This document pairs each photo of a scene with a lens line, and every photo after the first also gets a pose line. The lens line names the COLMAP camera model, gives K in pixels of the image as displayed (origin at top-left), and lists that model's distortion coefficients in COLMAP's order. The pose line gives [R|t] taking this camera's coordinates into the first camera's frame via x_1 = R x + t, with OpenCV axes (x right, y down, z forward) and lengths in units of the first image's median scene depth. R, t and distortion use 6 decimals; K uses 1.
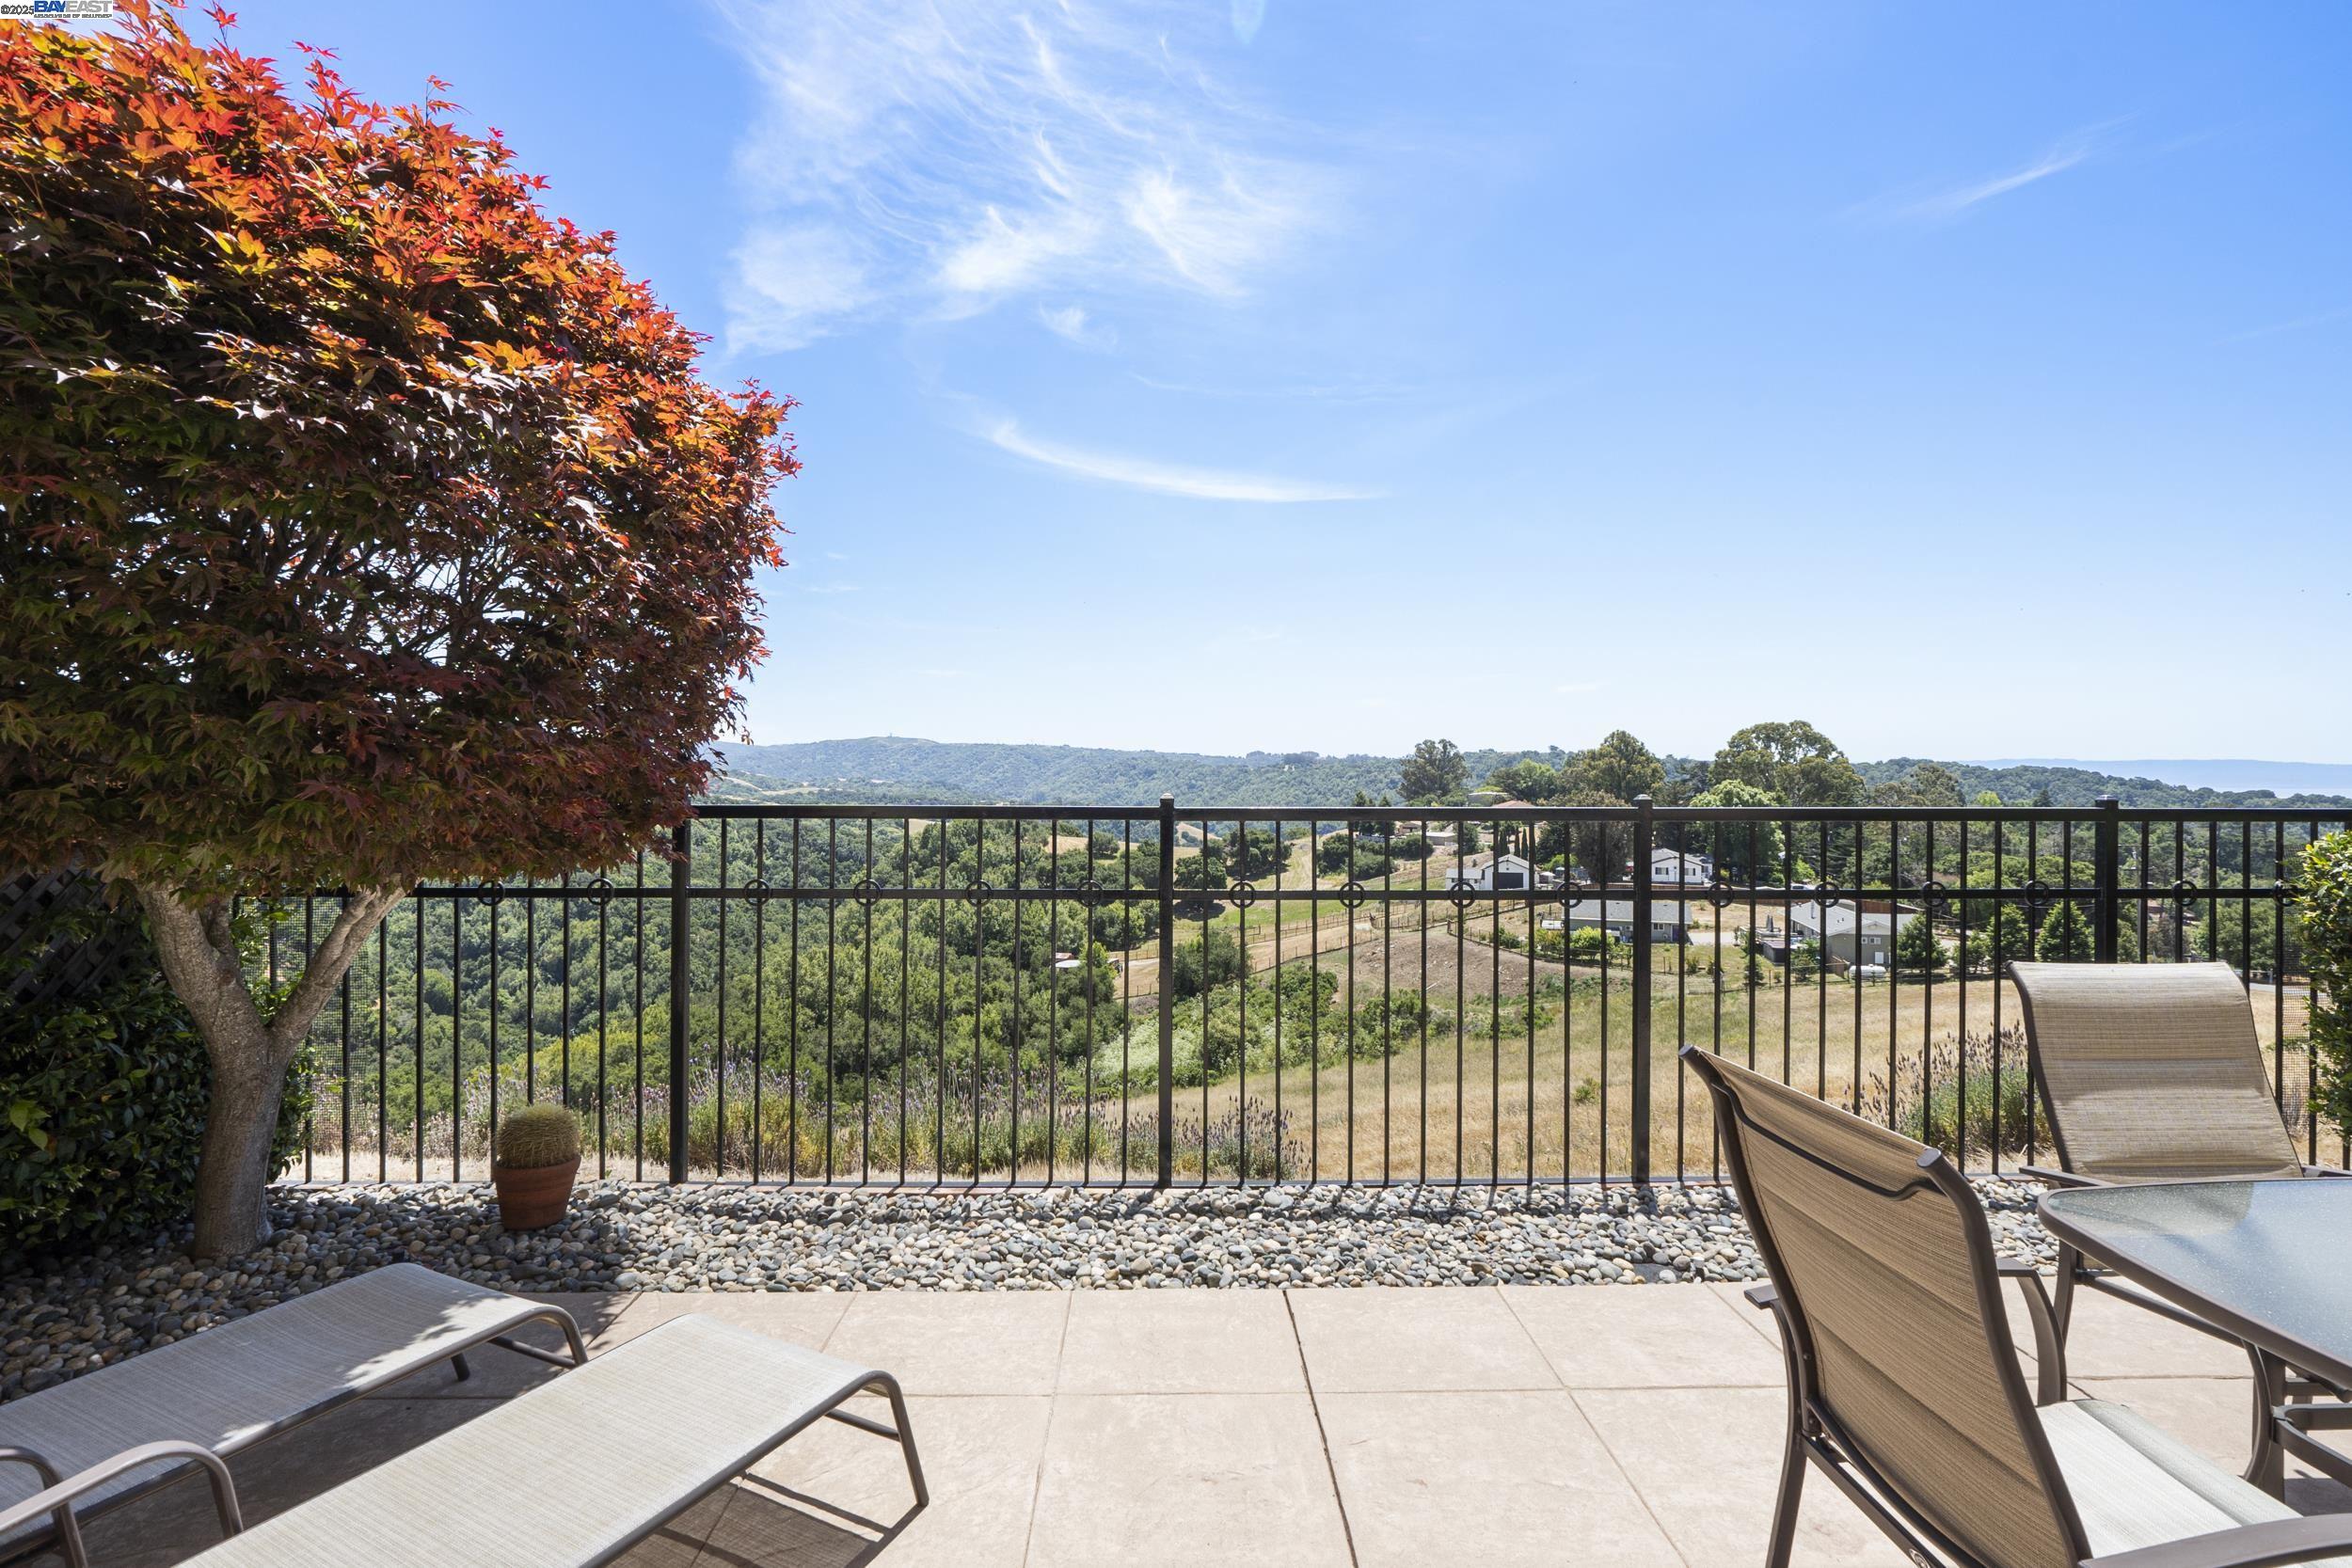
lens RADIAL K [[1083.9, 0, 1183.0], [0, 1083.9, 779.2], [0, 0, 1]] dist [-0.010132, 0.000655]
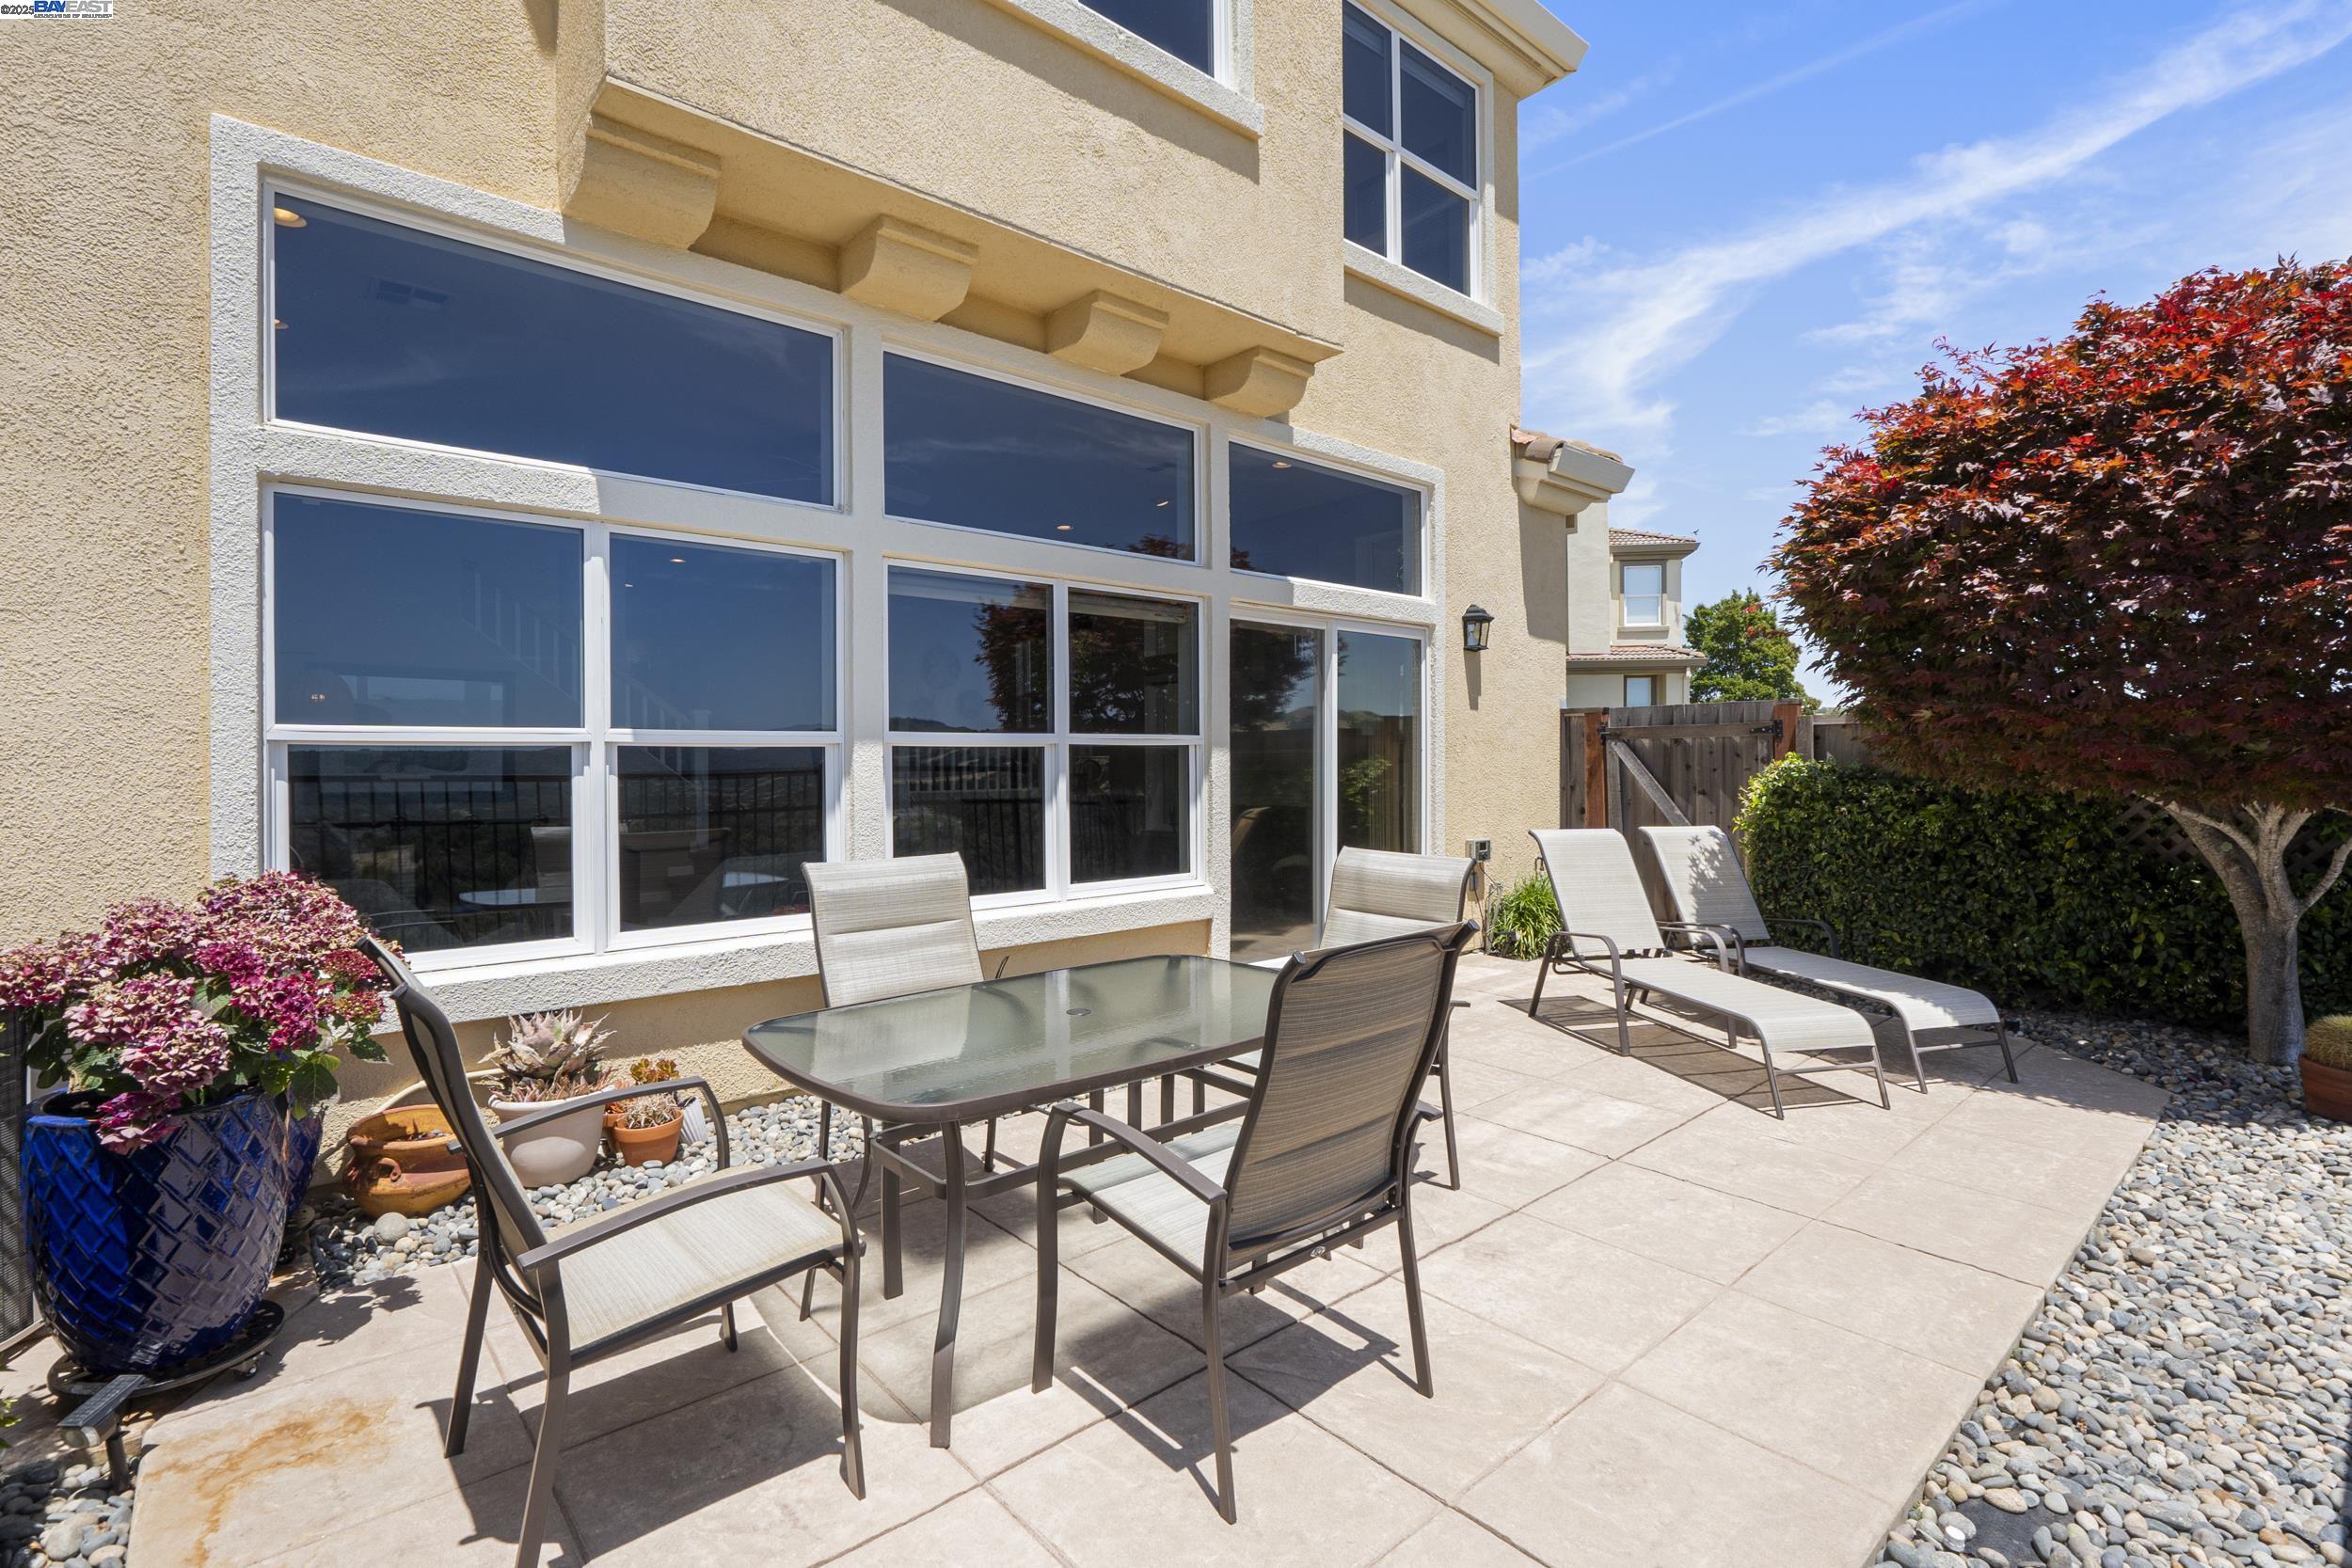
lens RADIAL K [[1083.9, 0, 1161.6], [0, 1083.9, 769.3], [0, 0, 1]] dist [-0.010132, 0.000655]
pose [[-0.778608, 0.009204, -0.627443, 1.174030], [0.000396, 0.999899, 0.014176, 0.025286], [0.627511, 0.010790, -0.778533, 1.182352]]
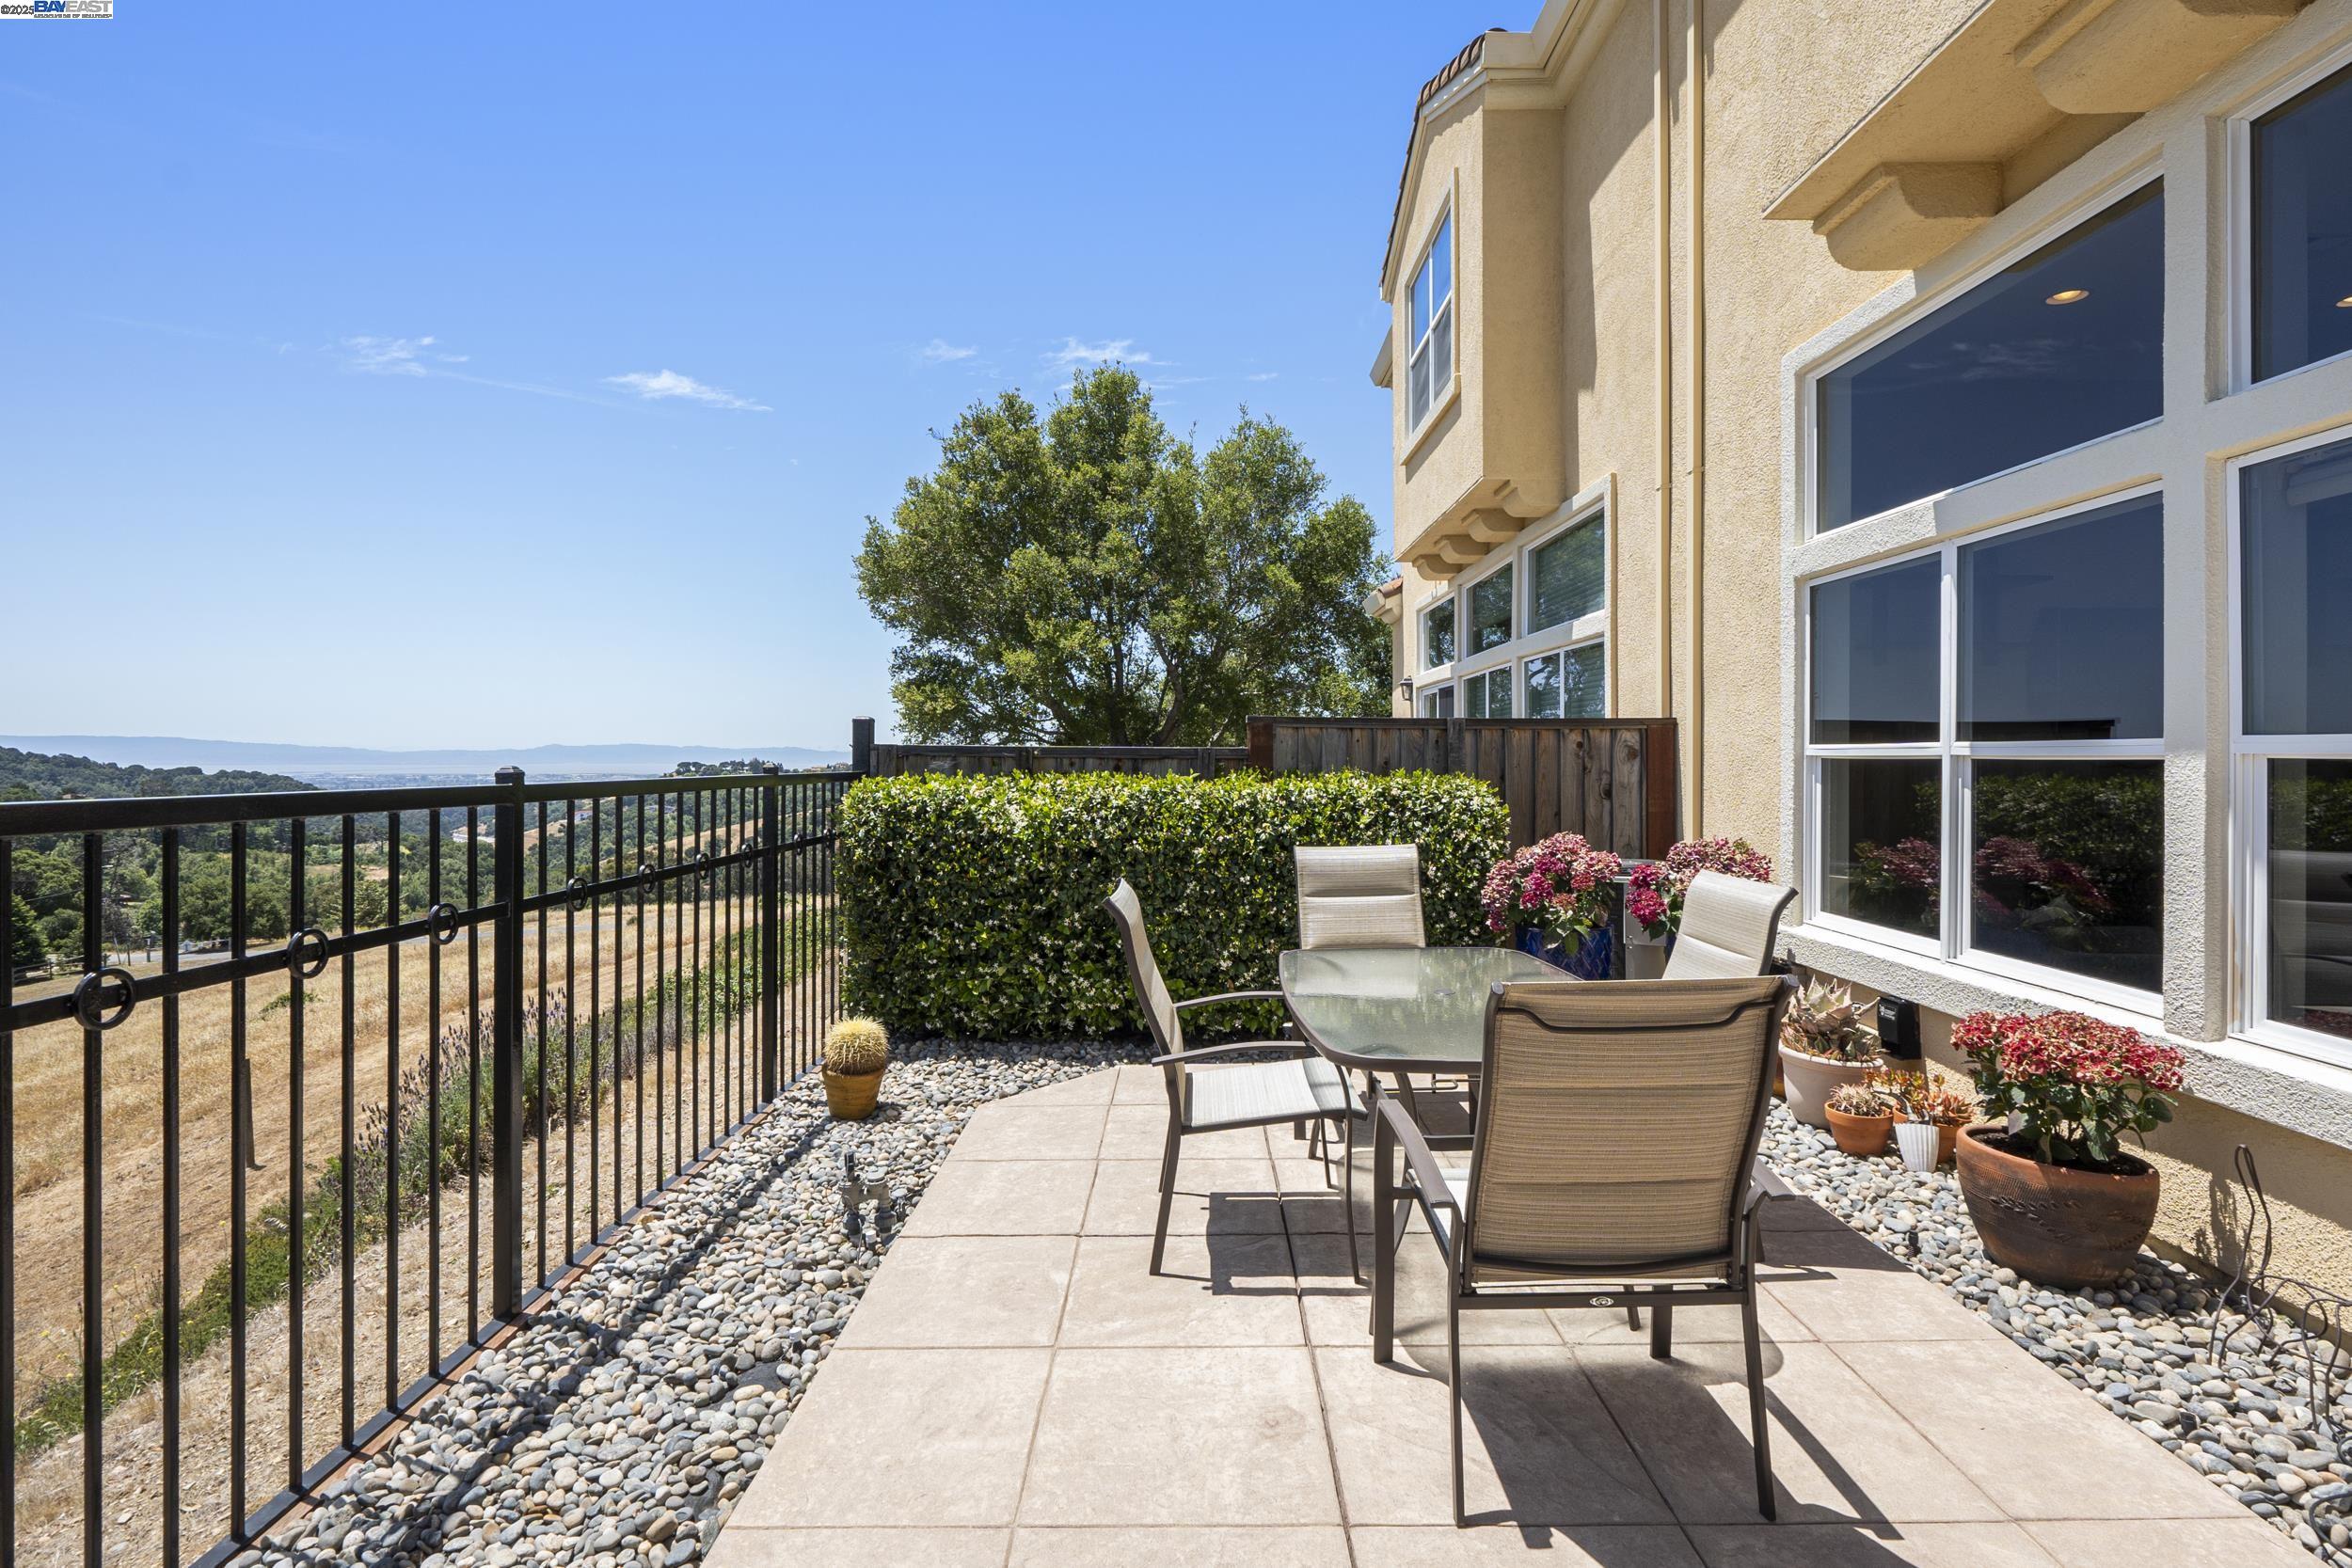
lens RADIAL K [[1083.9, 0, 1189.7], [0, 1083.9, 752.7], [0, 0, 1]] dist [-0.010132, 0.000655]
pose [[0.031913, 0.001223, 0.999490, -0.332494], [0.002418, 0.999996, -0.001300, 0.008301], [-0.999488, 0.002458, 0.031909, 0.677213]]
